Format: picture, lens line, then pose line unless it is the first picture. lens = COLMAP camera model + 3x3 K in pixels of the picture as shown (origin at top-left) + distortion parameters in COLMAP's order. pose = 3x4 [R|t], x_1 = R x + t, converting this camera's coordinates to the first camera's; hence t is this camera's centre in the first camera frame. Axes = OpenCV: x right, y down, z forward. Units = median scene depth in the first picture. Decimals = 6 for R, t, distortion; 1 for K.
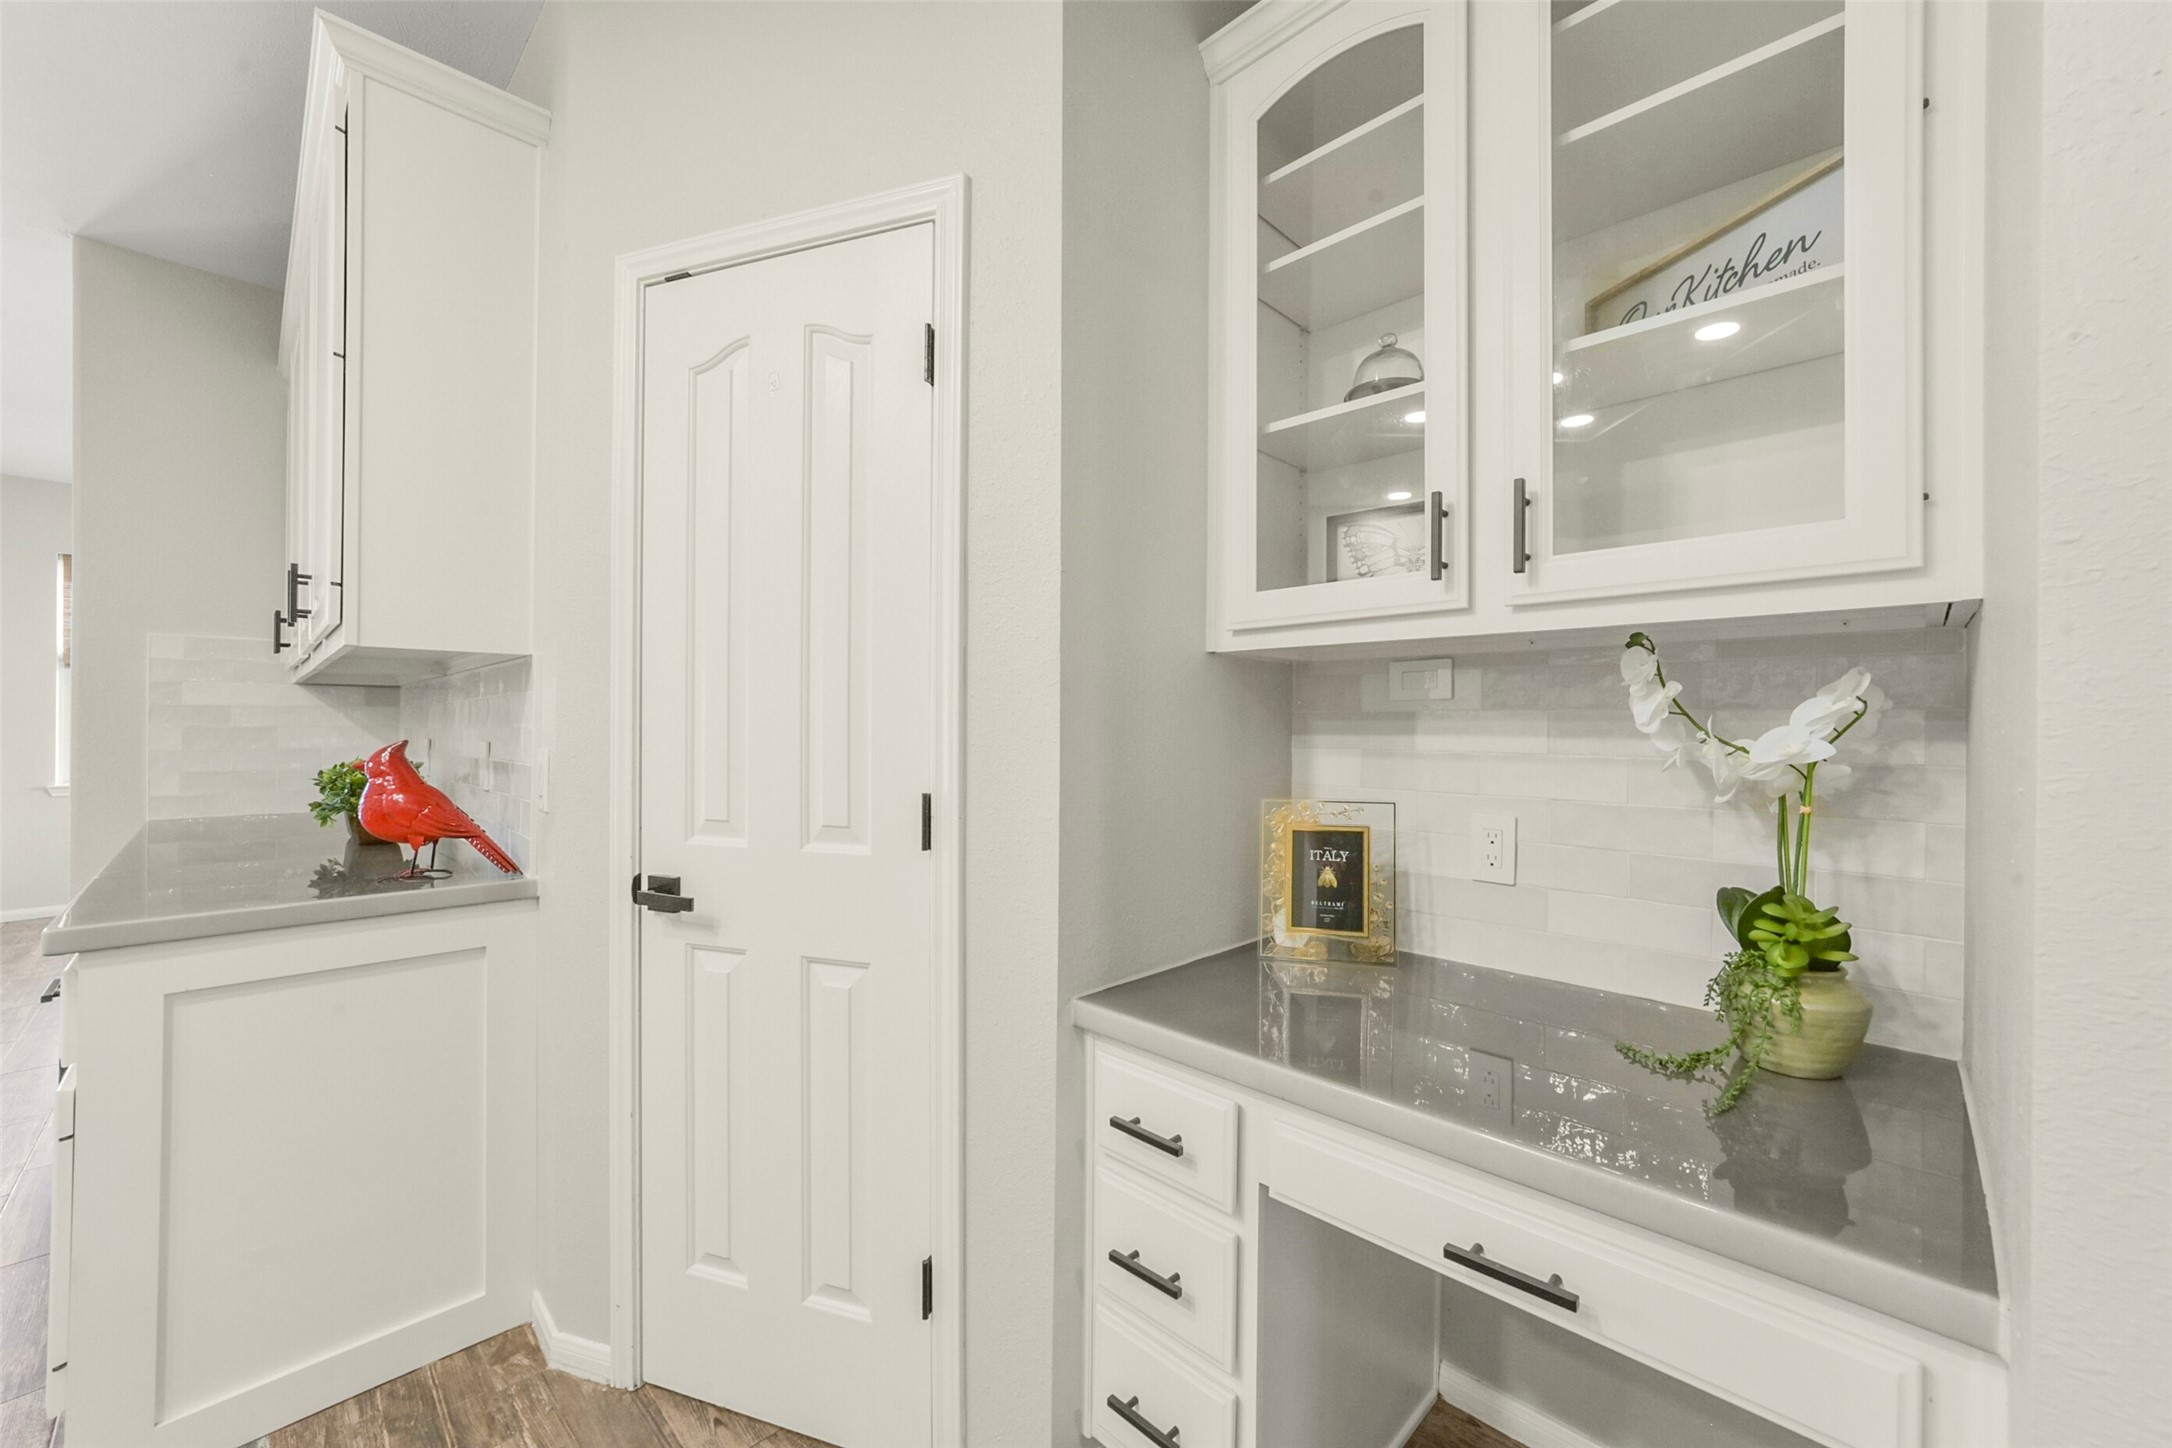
lens RADIAL K [[850.4, 0, 1083.7], [0, 850.4, 724.3], [0, 0, 1]] dist [-0.029046, 0.003564]
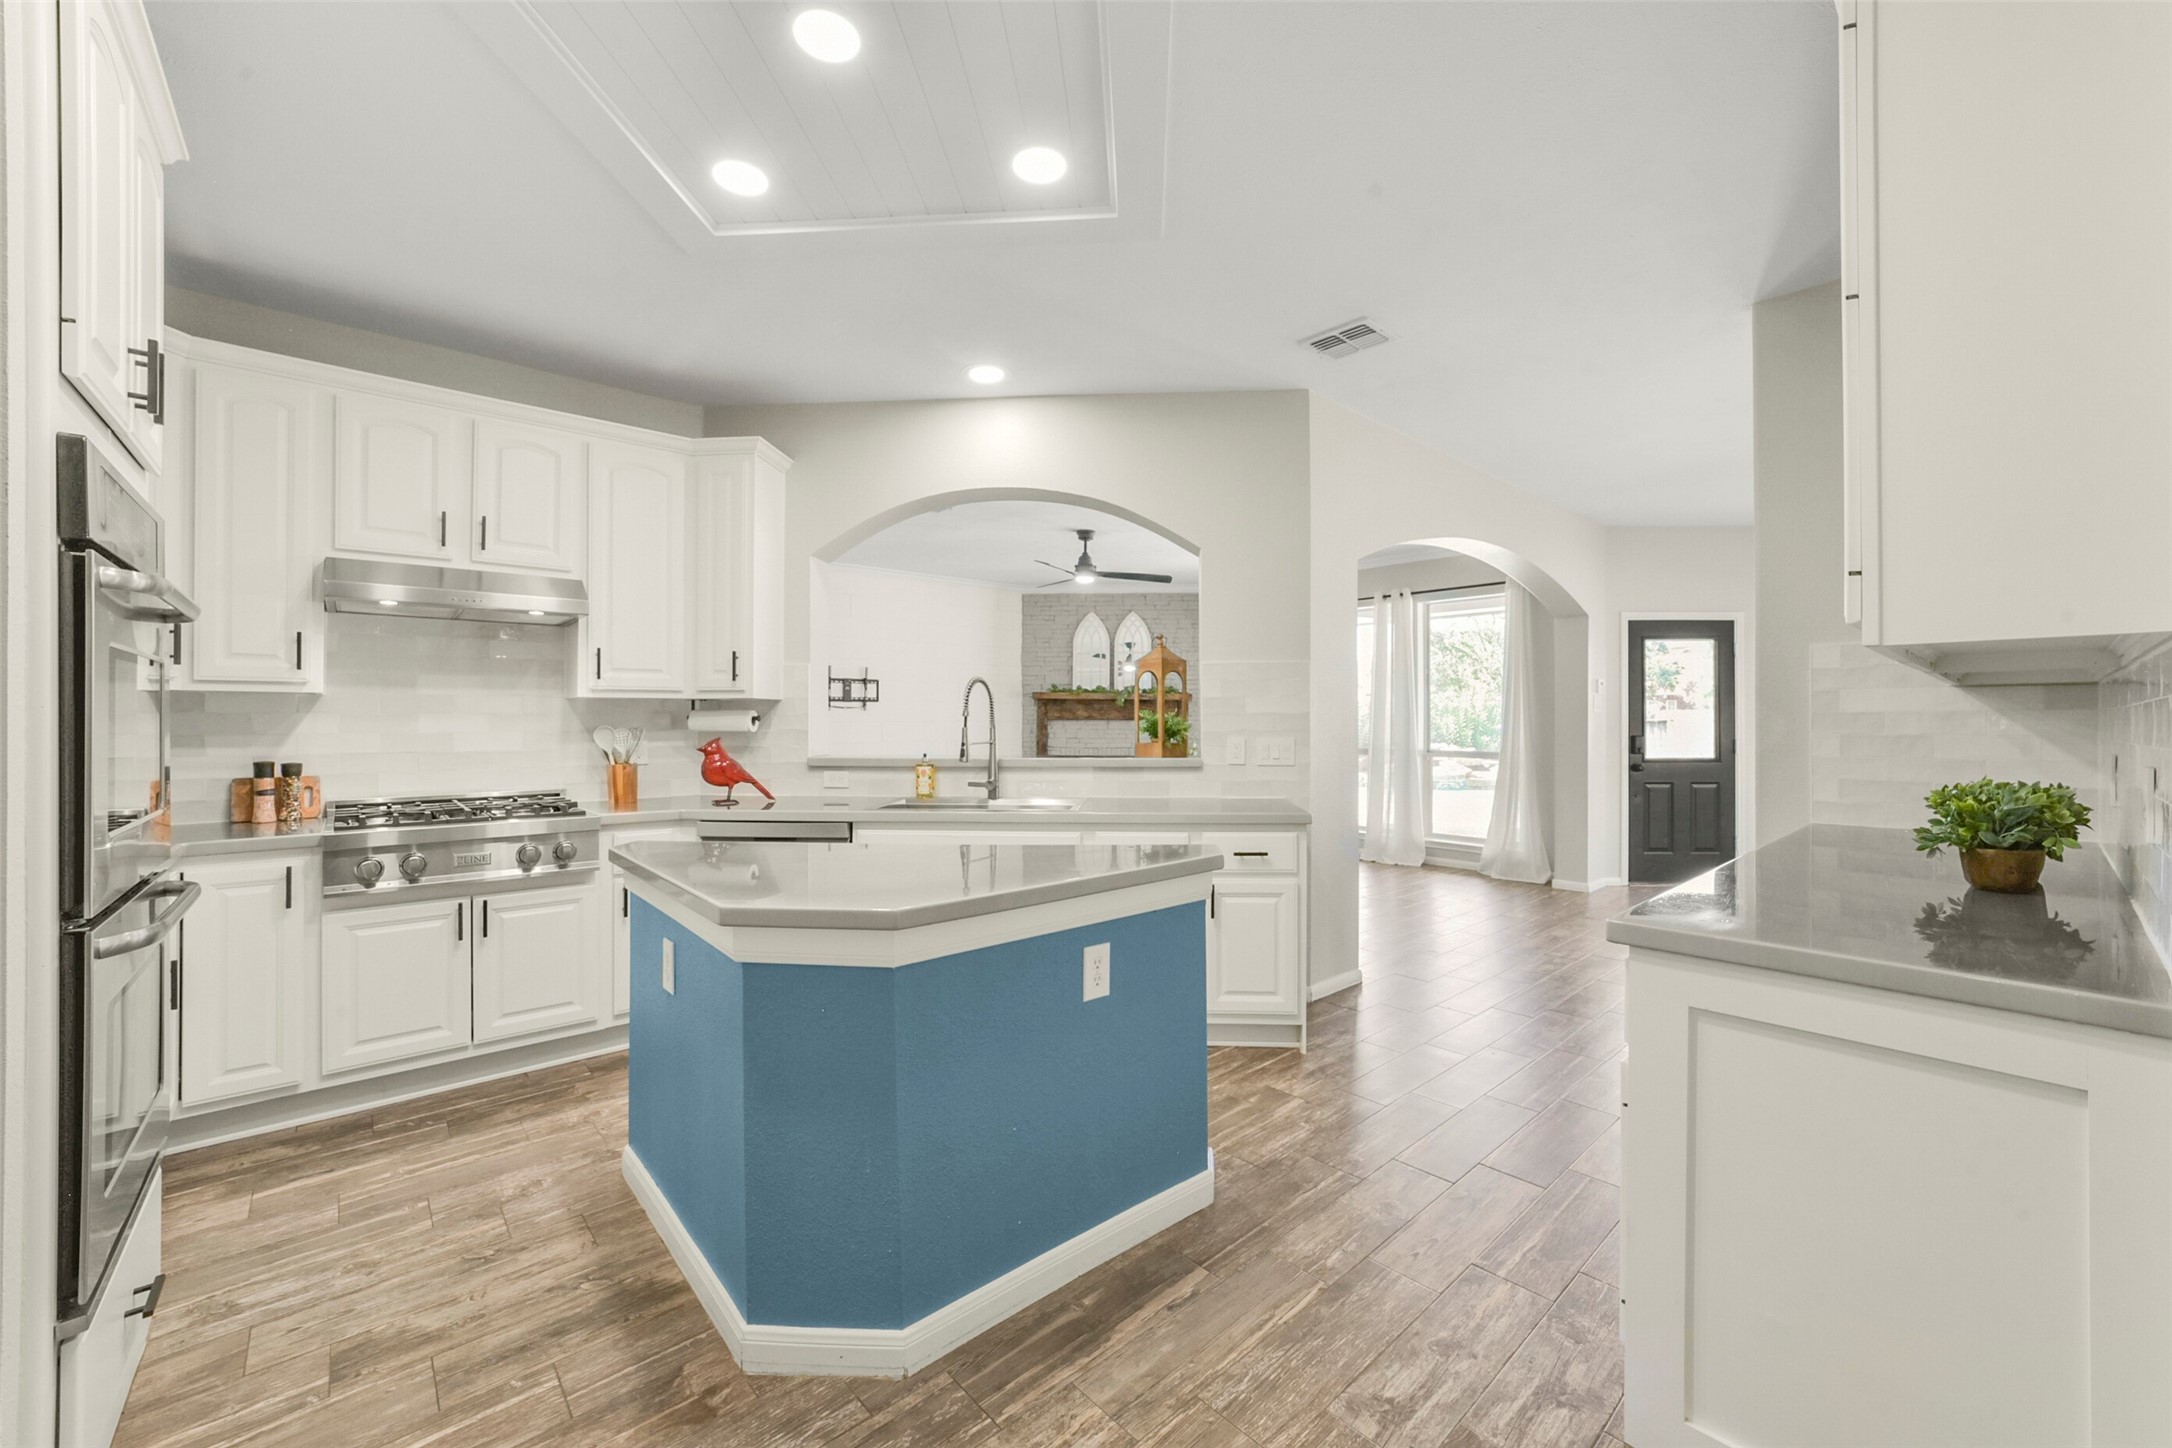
lens RADIAL K [[850.4, 0, 1086.0], [0, 850.4, 714.6], [0, 0, 1]] dist [-0.029046, 0.003564]
pose [[-0.055616, -0.012733, -0.998371, -0.022113], [-0.002154, 0.999918, -0.012633, -0.006281], [0.998450, 0.001448, -0.055639, 0.135887]]
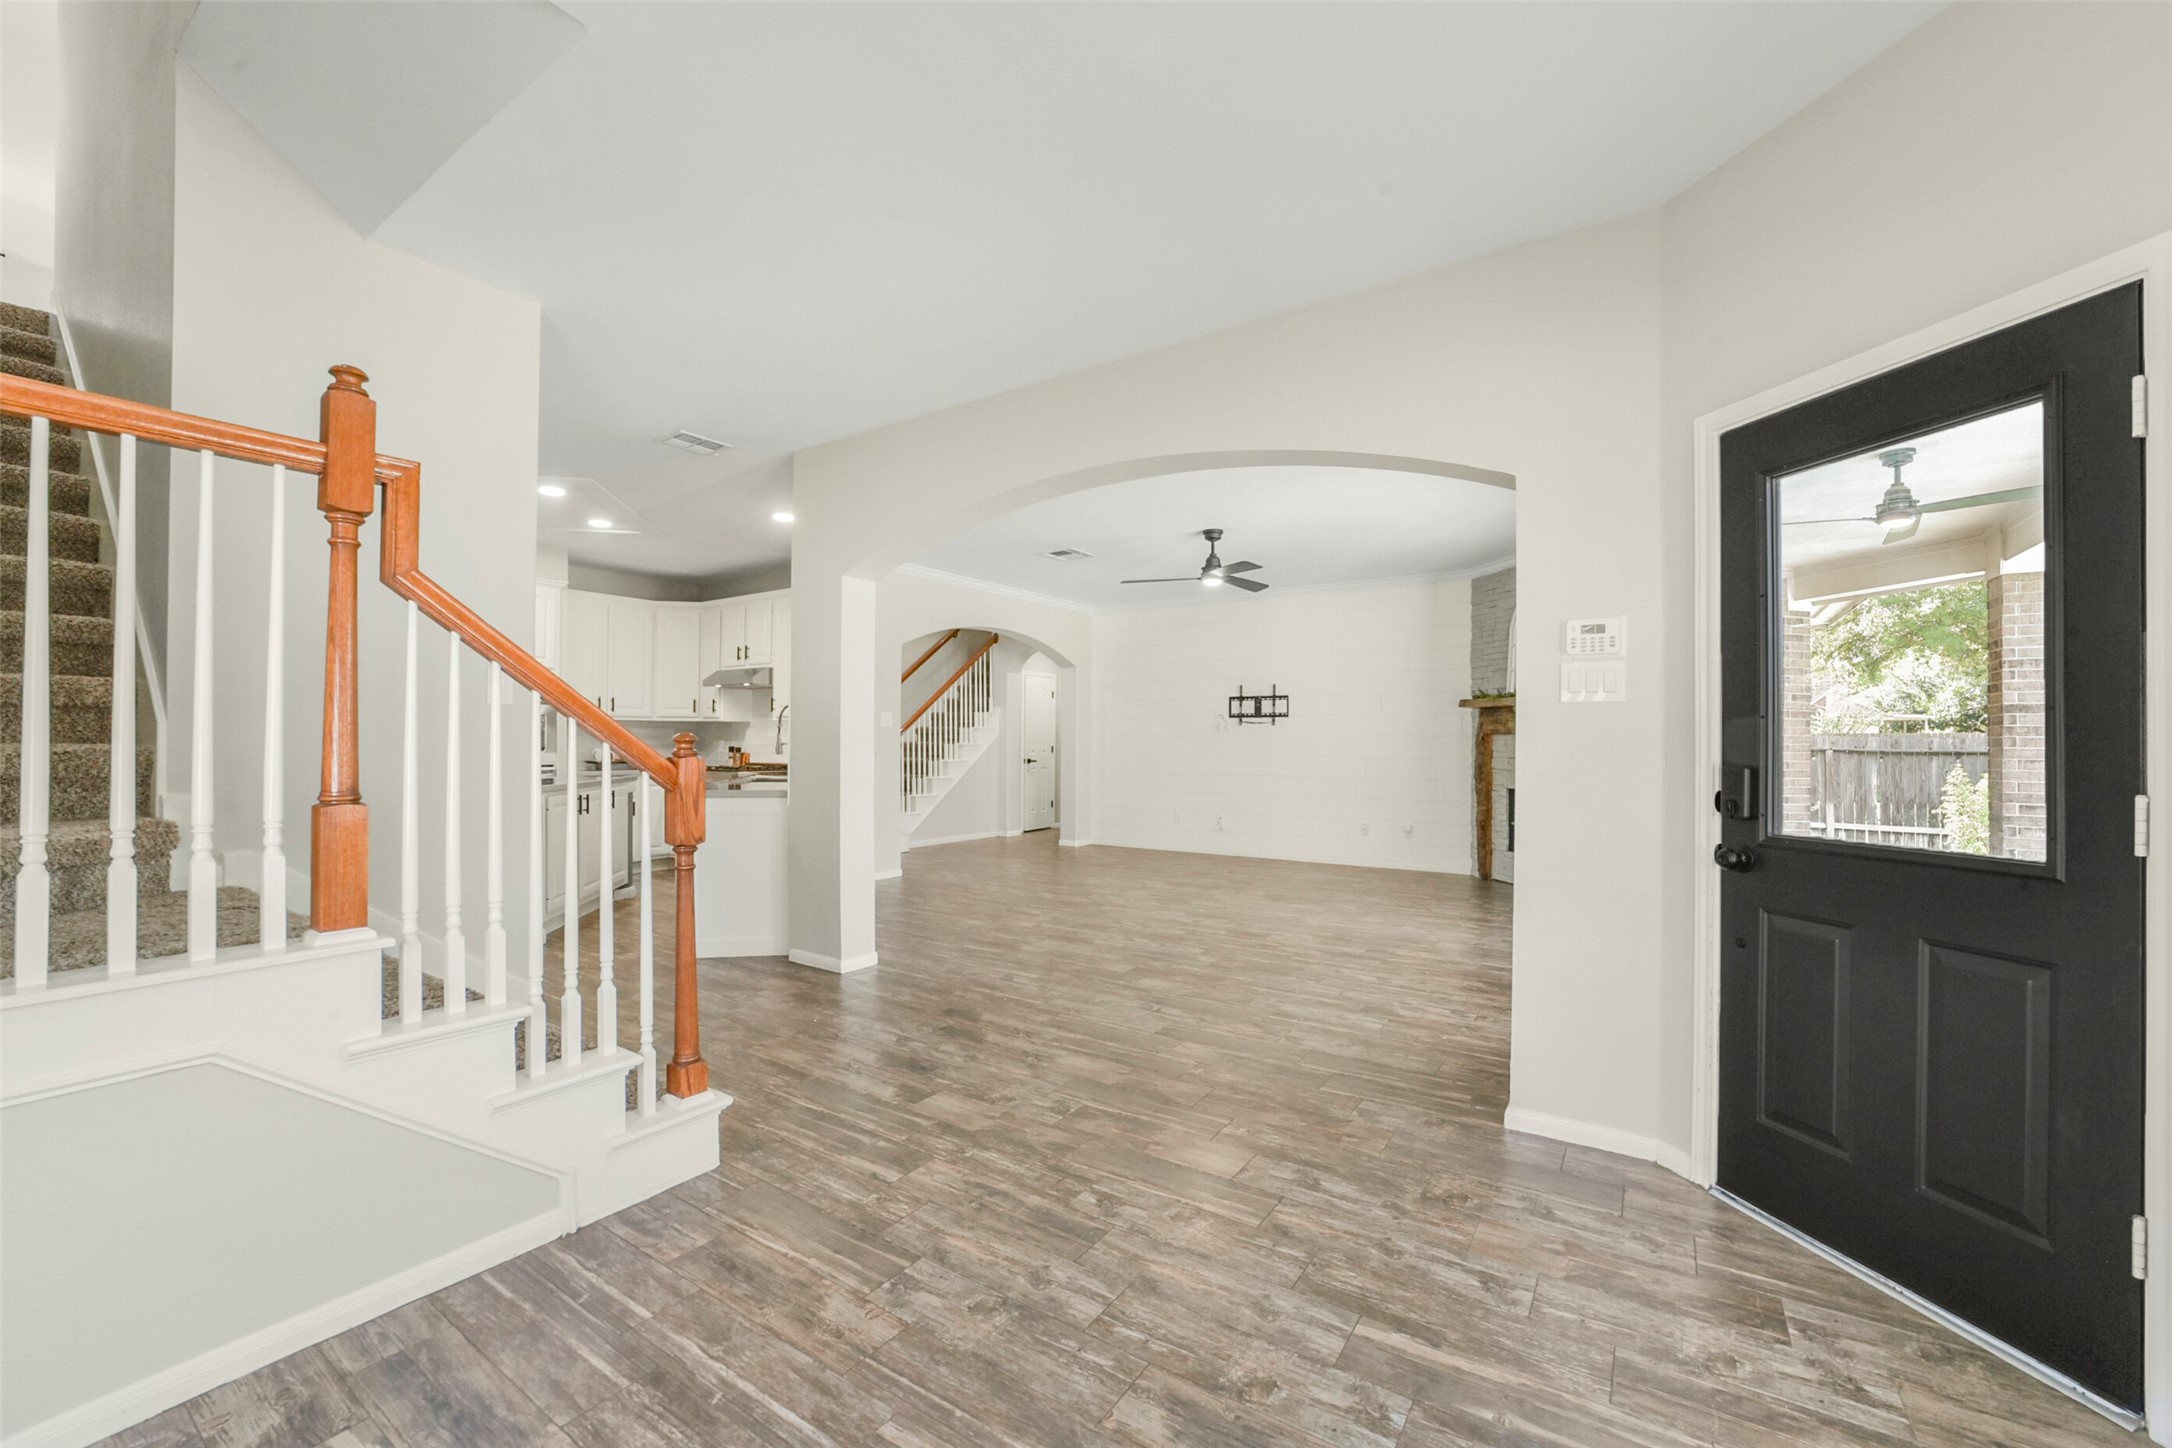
lens RADIAL K [[850.4, 0, 1090.4], [0, 850.4, 741.6], [0, 0, 1]] dist [-0.029046, 0.003564]
pose [[-0.979205, -0.010241, -0.202615, -0.905435], [-0.011110, 0.999933, 0.003154, -0.001661], [0.202570, 0.005340, -0.979253, 1.233784]]
